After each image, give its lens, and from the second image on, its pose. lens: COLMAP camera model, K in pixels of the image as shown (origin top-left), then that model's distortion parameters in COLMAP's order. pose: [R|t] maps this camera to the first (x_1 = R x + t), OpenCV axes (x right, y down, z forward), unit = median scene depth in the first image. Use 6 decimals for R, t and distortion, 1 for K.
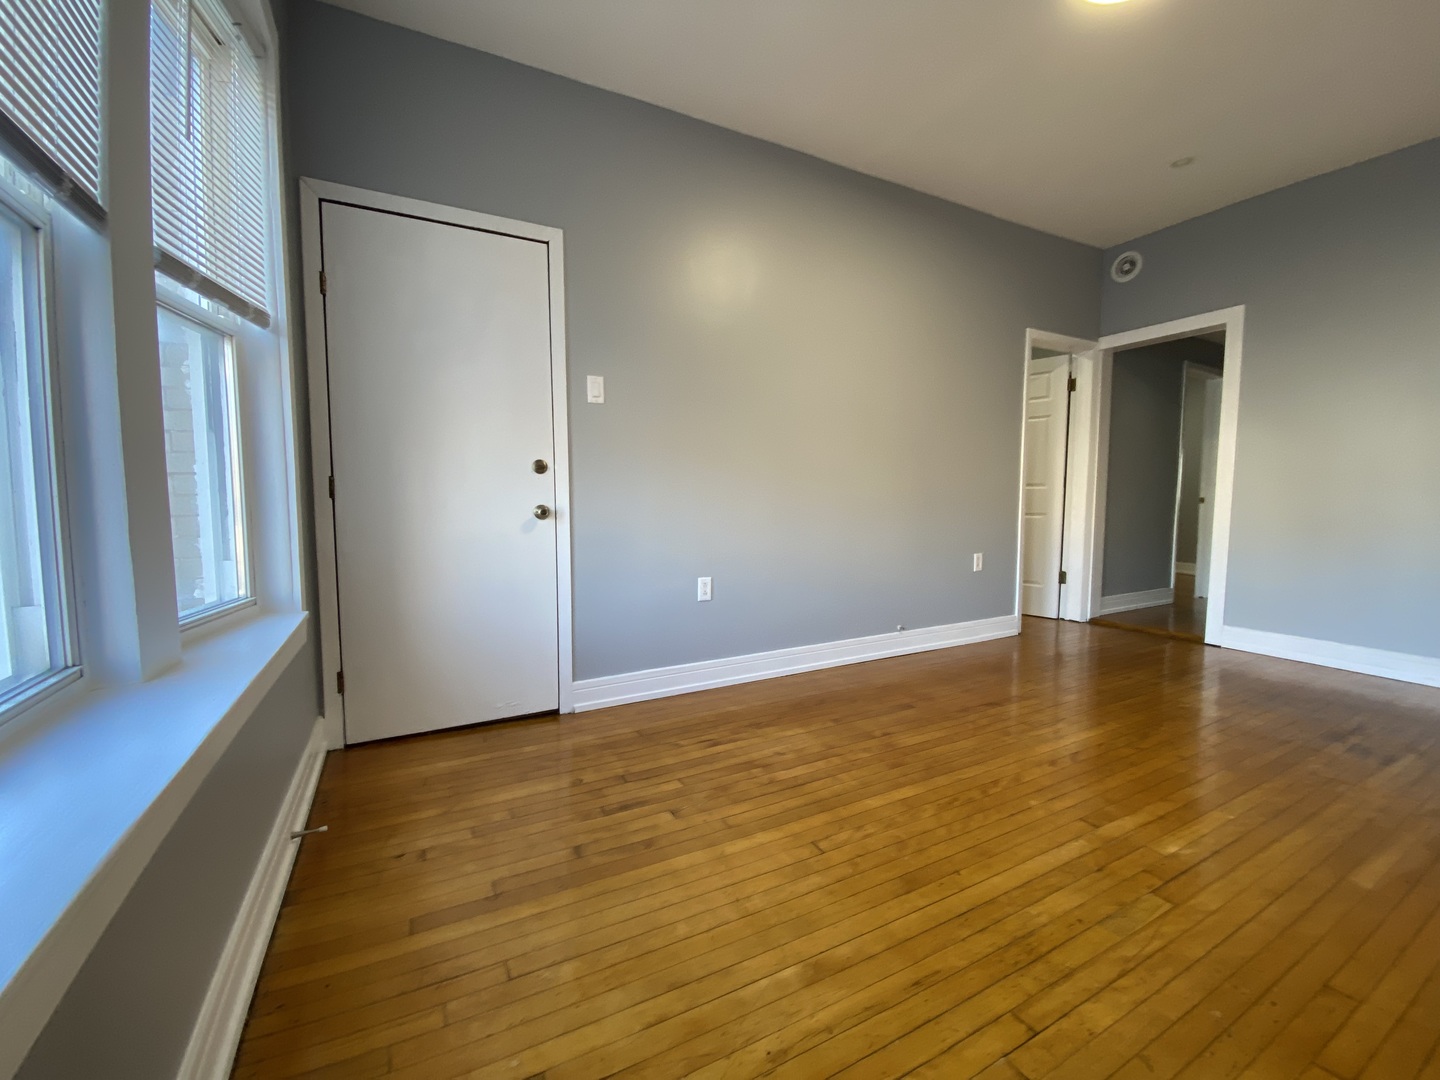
lens RADIAL K [[584.6, 0, 720.0], [0, 584.6, 540.0], [0, 0, 1]] dist [0.012215, -0.016952]
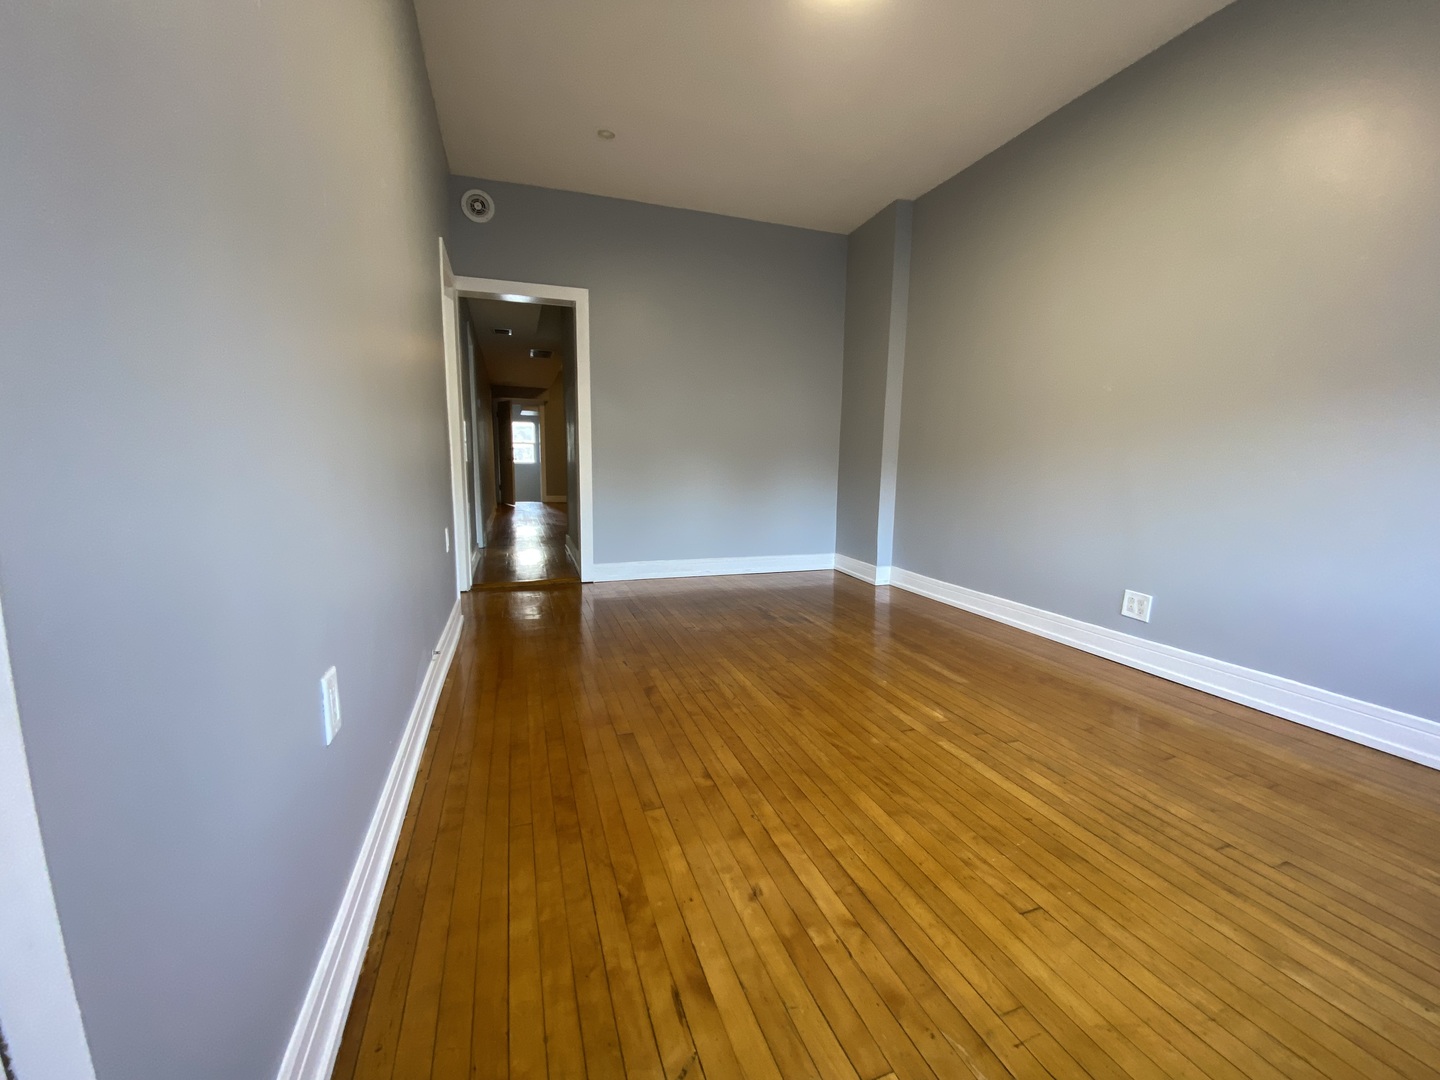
lens RADIAL K [[579.9, 0, 717.0], [0, 579.9, 538.4], [0, 0, 1]] dist [0.016663, -0.019959]
pose [[0.151976, -0.131316, 0.979622, -0.434061], [0.065016, 0.990316, 0.122663, -0.058299], [-0.986244, 0.045049, 0.159042, 0.955063]]
